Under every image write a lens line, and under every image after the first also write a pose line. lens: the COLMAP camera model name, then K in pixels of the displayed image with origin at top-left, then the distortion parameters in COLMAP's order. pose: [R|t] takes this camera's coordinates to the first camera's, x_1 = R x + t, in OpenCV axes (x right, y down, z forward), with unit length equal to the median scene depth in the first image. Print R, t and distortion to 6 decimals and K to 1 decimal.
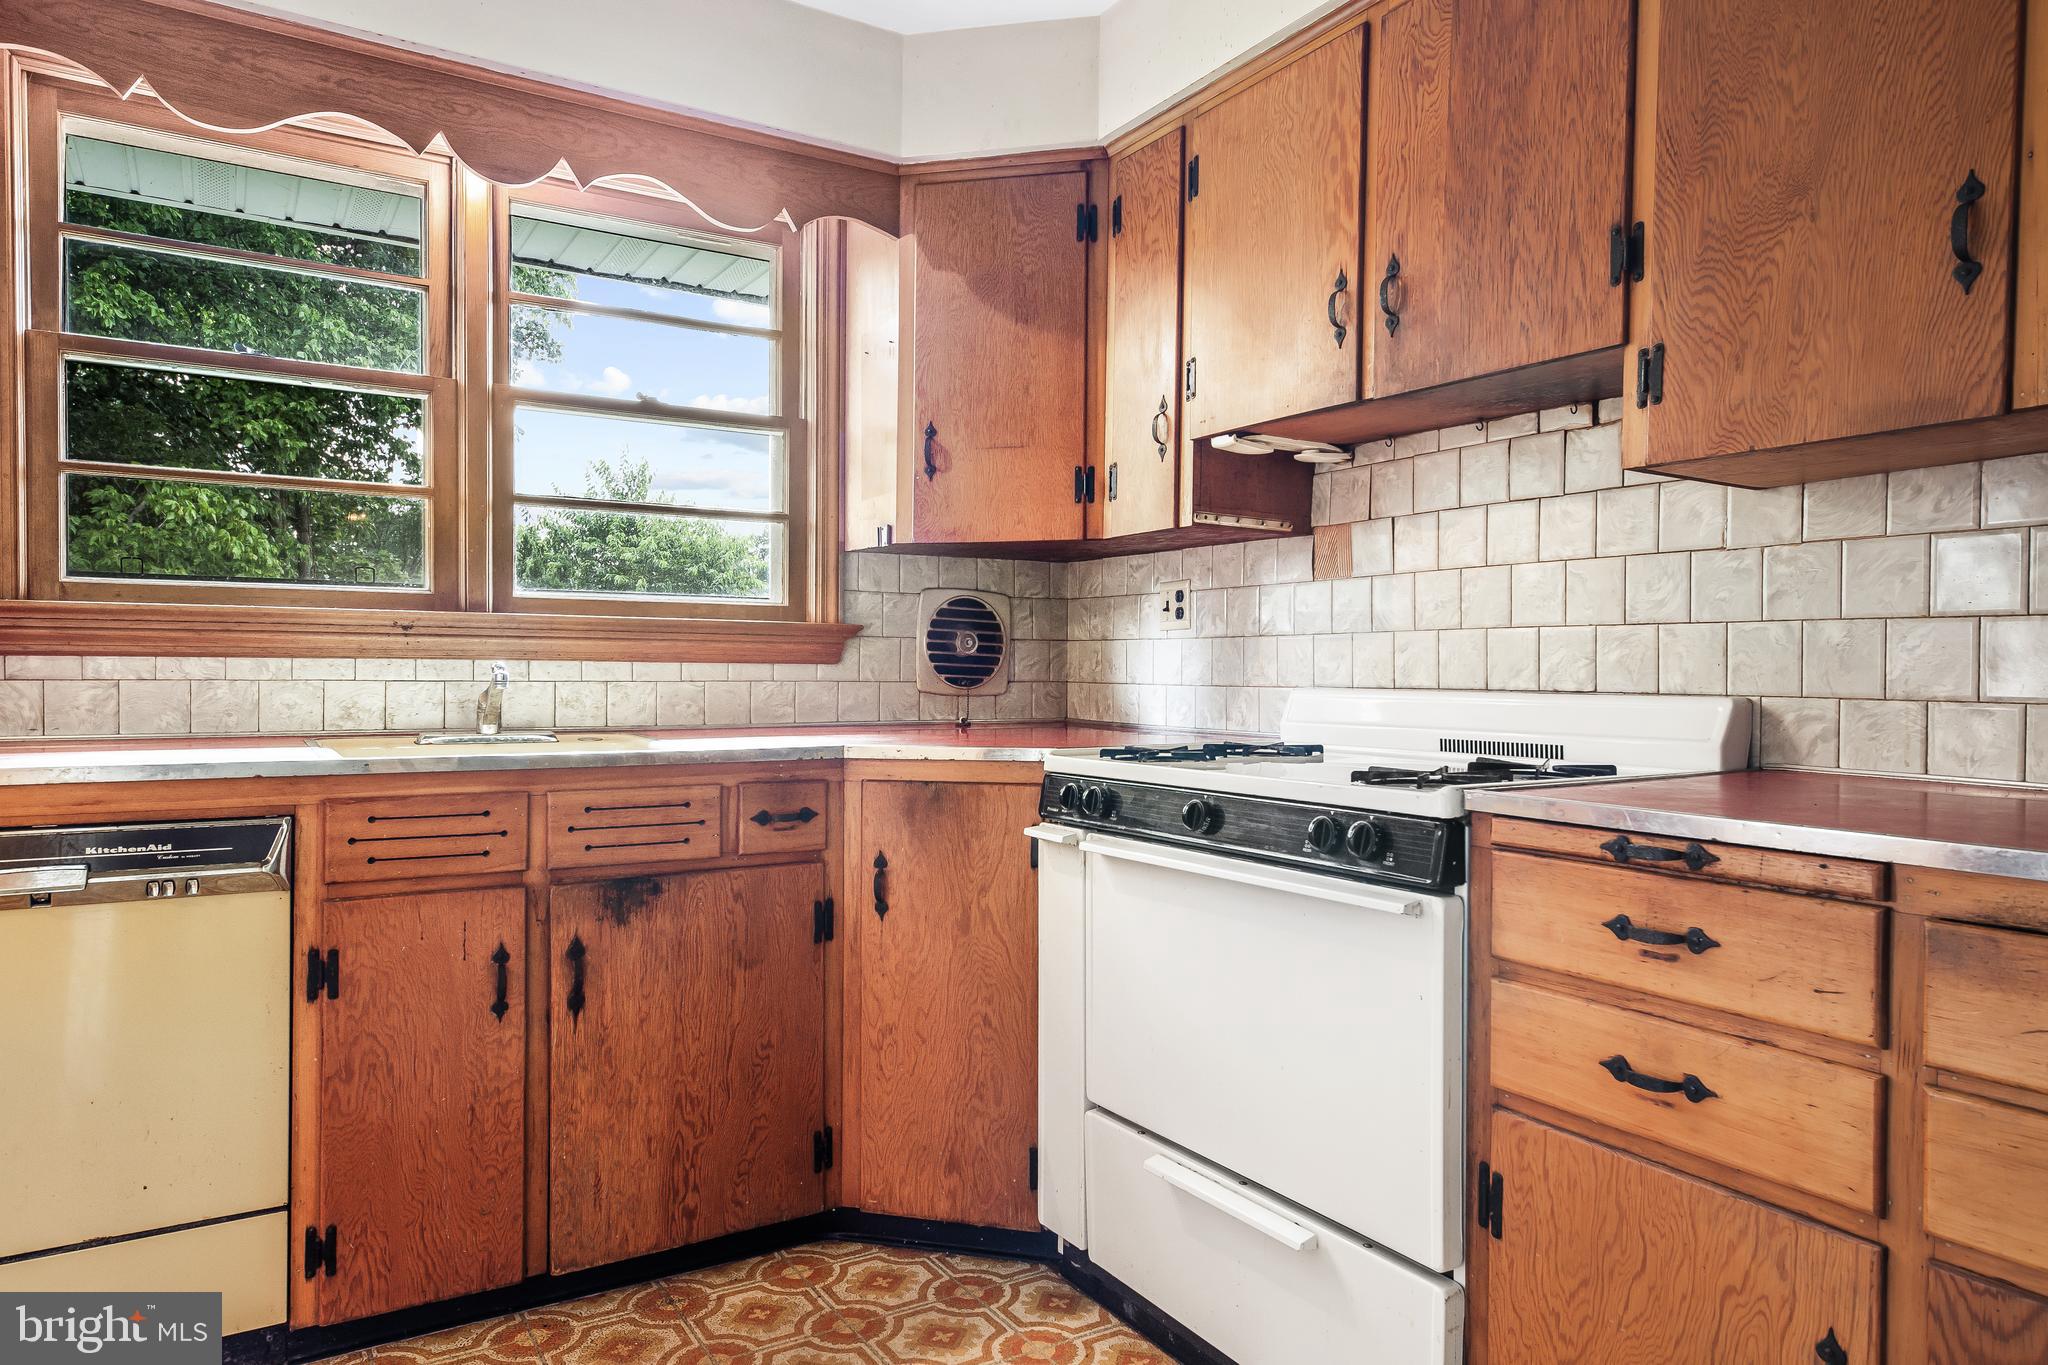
lens RADIAL K [[1353.6, 0, 1024.0], [0, 1353.6, 682.5], [0, 0, 1]] dist [-0.004928, 0.031959]
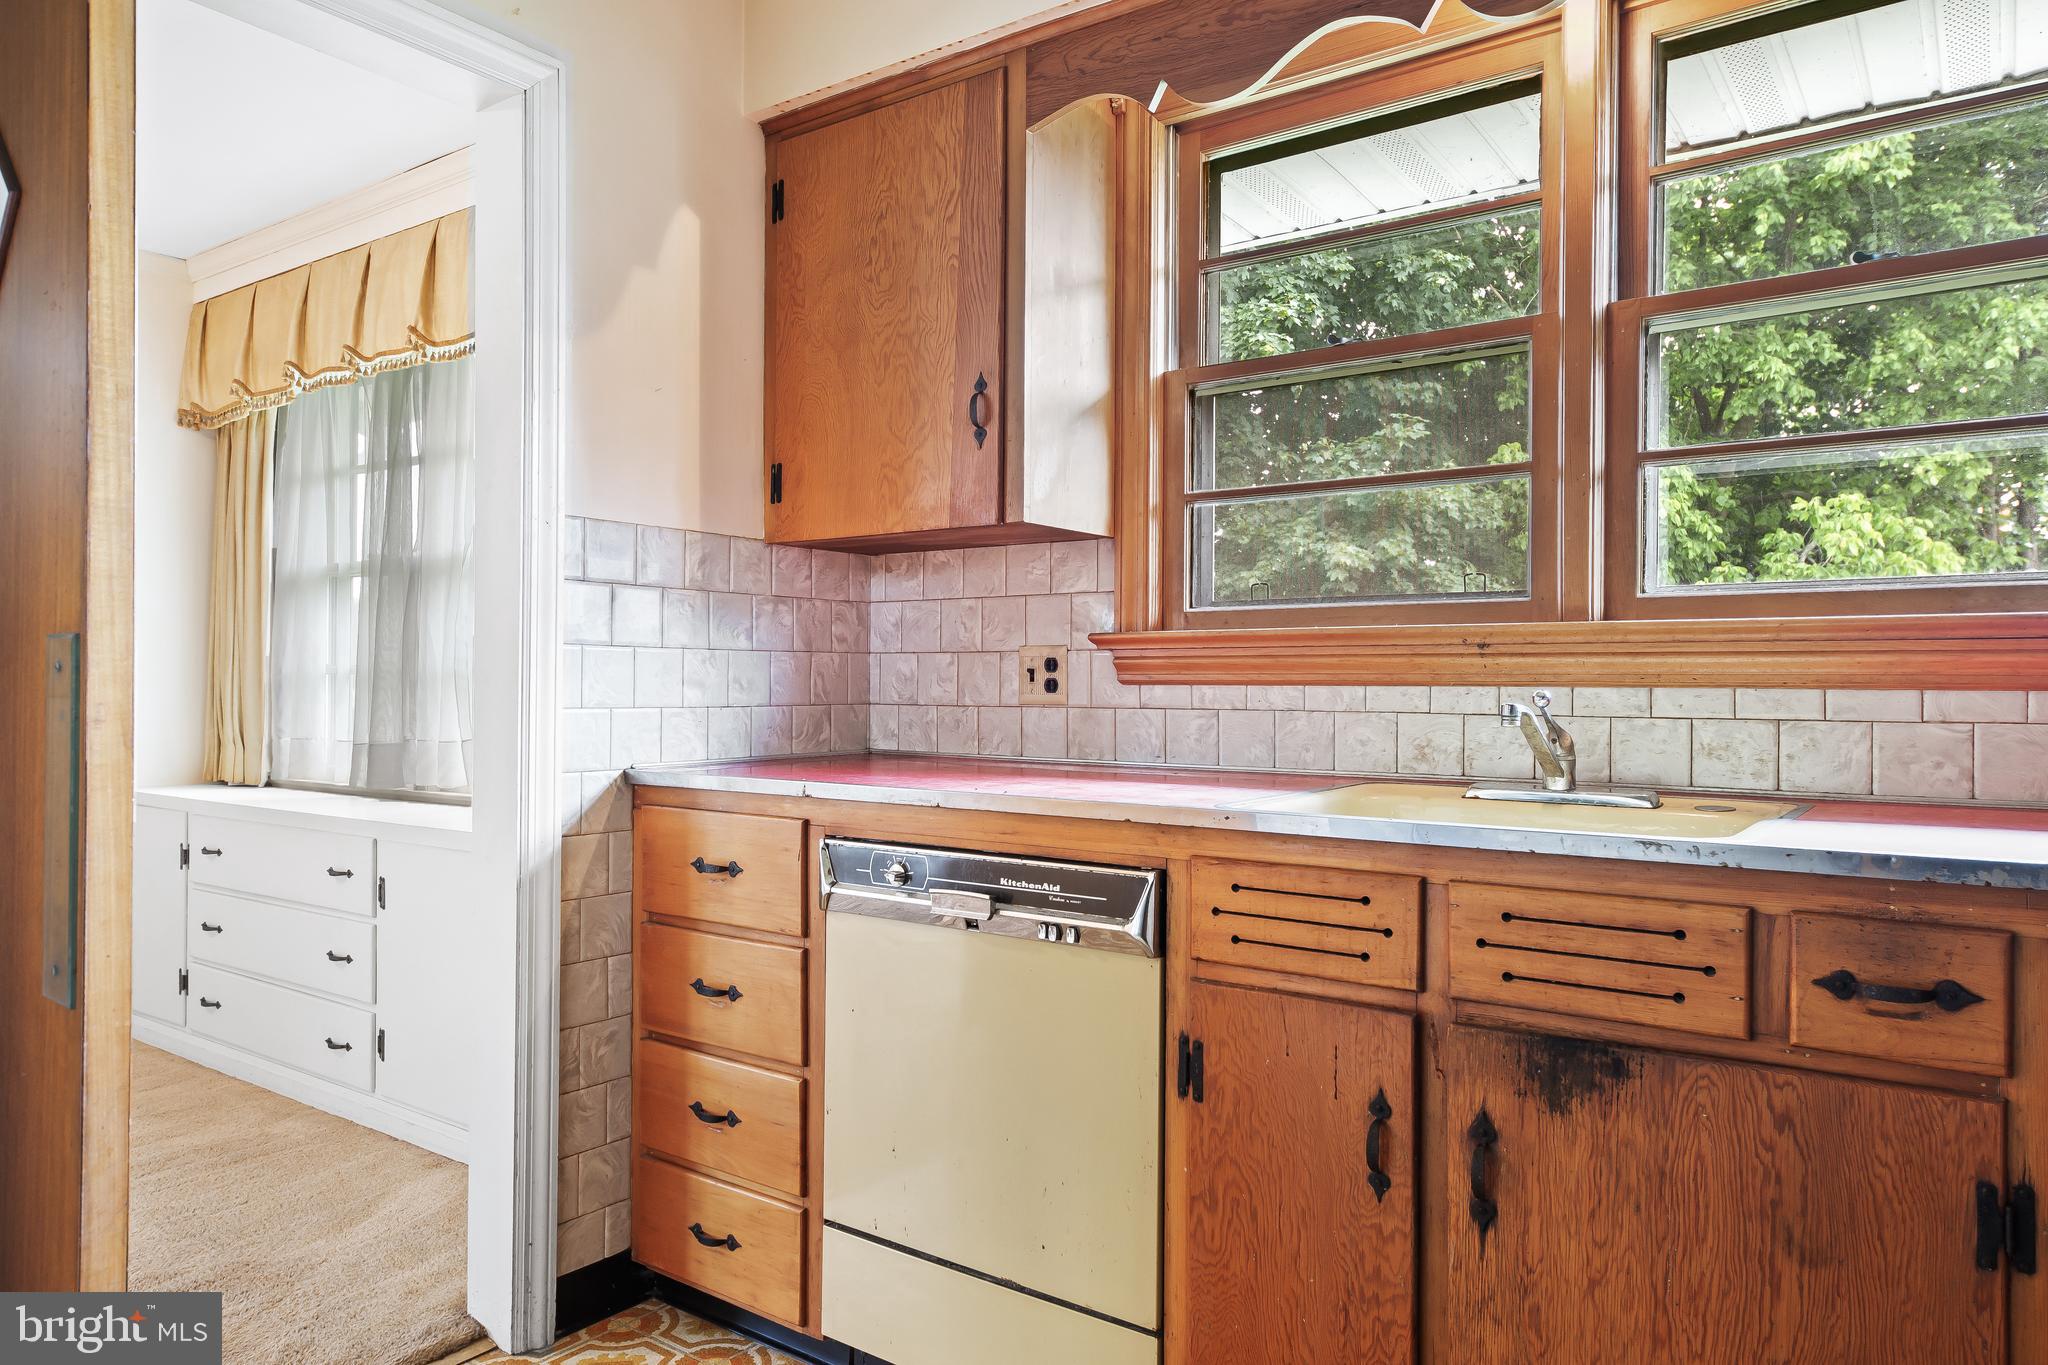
lens RADIAL K [[1353.6, 0, 1024.0], [0, 1353.6, 682.5], [0, 0, 1]] dist [-0.004928, 0.031959]
pose [[0.366577, -0.009713, -0.930337, 0.189206], [-0.014757, 0.999759, -0.016252, -0.003542], [0.930271, 0.019686, 0.366345, 0.537140]]
